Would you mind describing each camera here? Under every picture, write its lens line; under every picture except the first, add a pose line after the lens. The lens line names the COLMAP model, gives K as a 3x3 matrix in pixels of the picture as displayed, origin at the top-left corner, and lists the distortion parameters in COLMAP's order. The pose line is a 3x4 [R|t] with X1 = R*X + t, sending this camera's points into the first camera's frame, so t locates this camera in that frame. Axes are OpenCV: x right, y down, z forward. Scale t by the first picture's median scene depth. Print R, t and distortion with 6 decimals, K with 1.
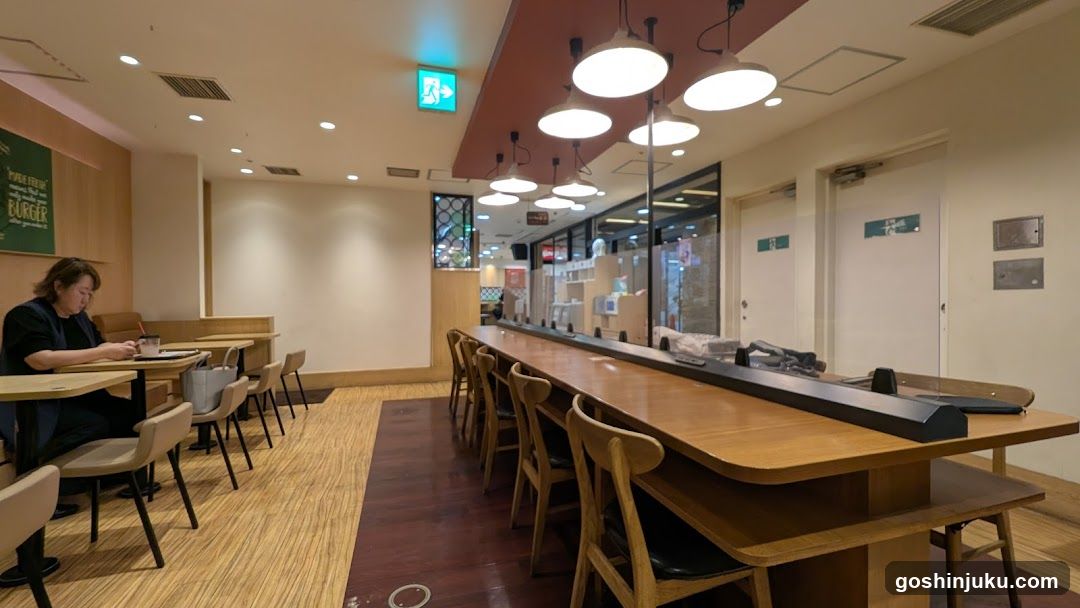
lens RADIAL K [[434.2, 0, 535.4], [0, 434.2, 302.2], [0, 0, 1]] dist [0.001961, 0.000098]
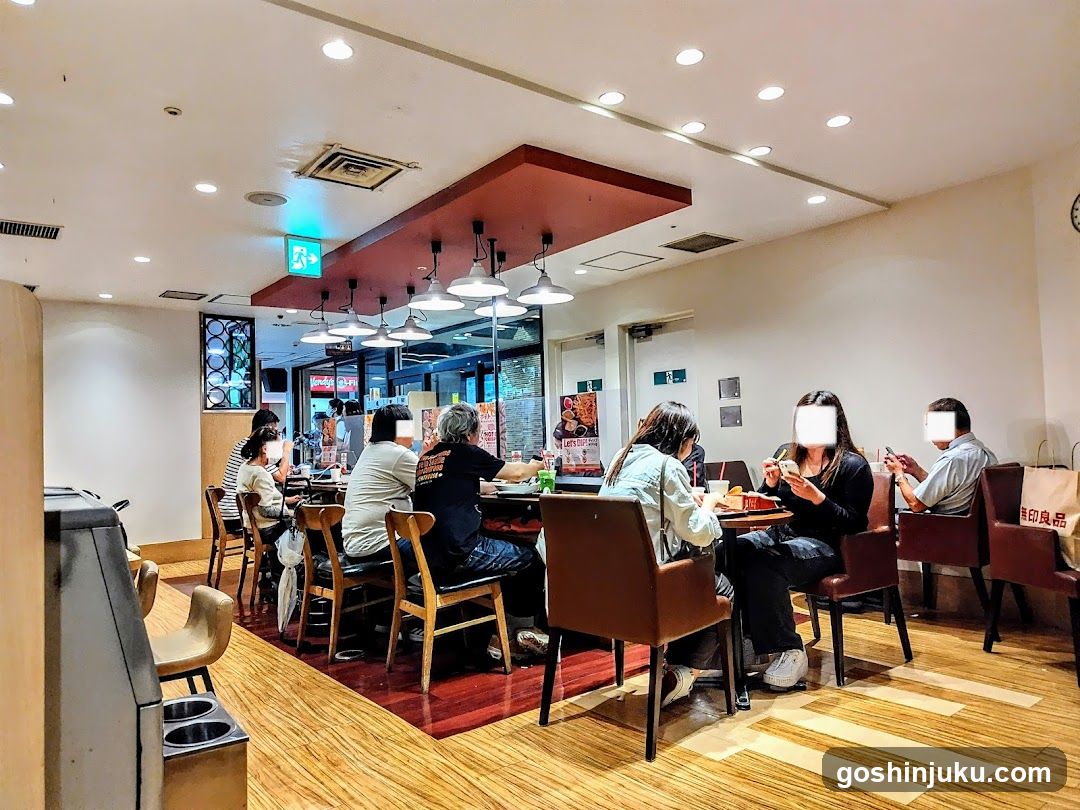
lens RADIAL K [[813.4, 0, 540.1], [0, 813.4, 403.9], [0, 0, 1]] dist [0.007622, 0.001392]
pose [[0.924192, -0.010118, 0.381795, -0.362109], [0.033724, 0.997906, -0.055189, 0.017304], [-0.380437, 0.063881, 0.922598, -0.872863]]
